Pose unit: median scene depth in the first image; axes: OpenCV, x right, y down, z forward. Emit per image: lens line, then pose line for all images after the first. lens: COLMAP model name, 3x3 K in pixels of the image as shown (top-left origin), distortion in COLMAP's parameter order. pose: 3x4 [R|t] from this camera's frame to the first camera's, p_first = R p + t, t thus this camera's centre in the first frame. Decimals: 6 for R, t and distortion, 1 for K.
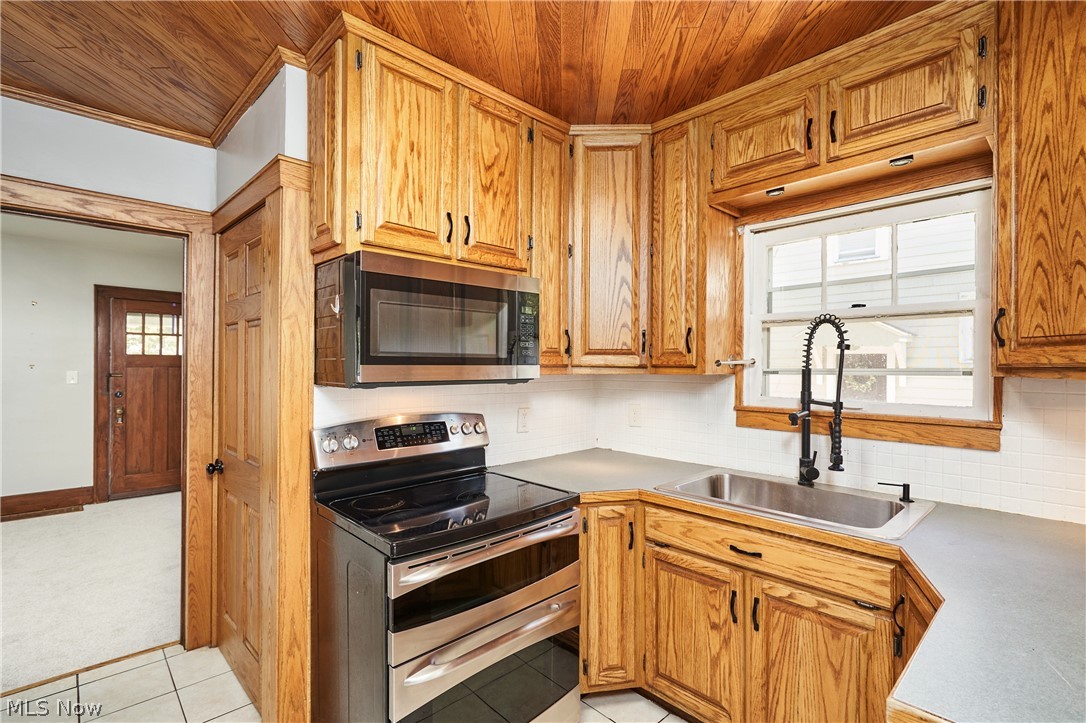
lens RADIAL K [[501.0, 0, 542.5], [0, 501.0, 362.5], [0, 0, 1]] dist [0.004618, 0.000751]
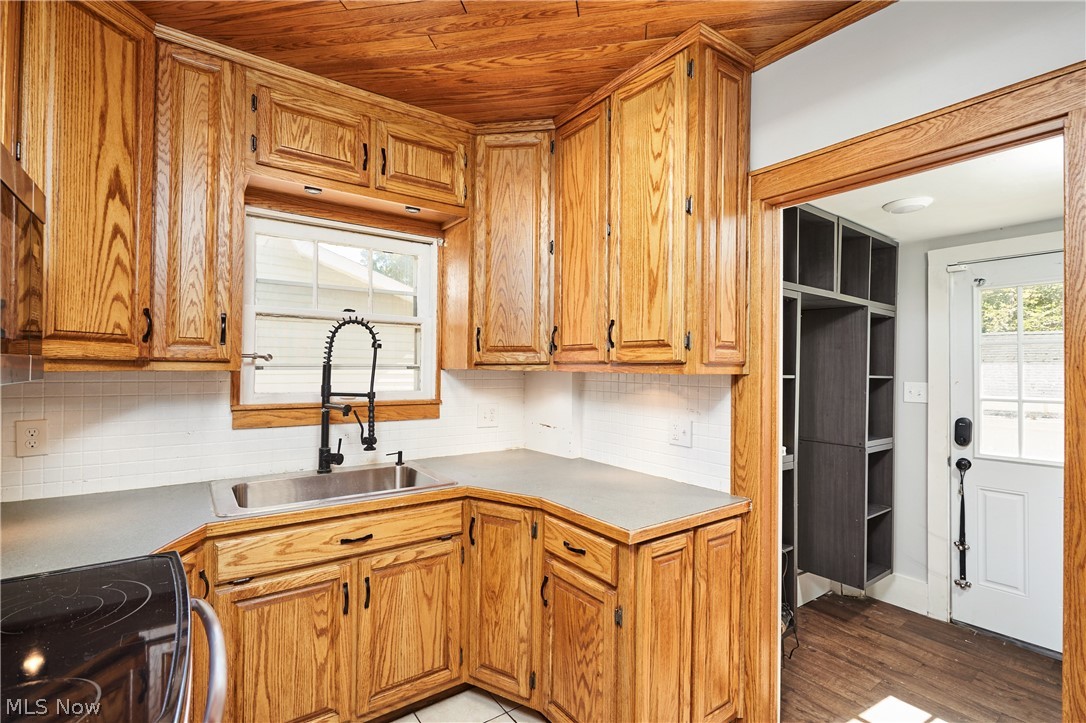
lens RADIAL K [[501.0, 0, 542.8], [0, 501.0, 363.7], [0, 0, 1]] dist [0.004618, 0.000751]
pose [[0.141492, 0.005038, 0.989927, -0.528299], [-0.014323, 0.999893, -0.003042, 0.008992], [-0.989836, -0.013748, 0.141549, 0.435988]]
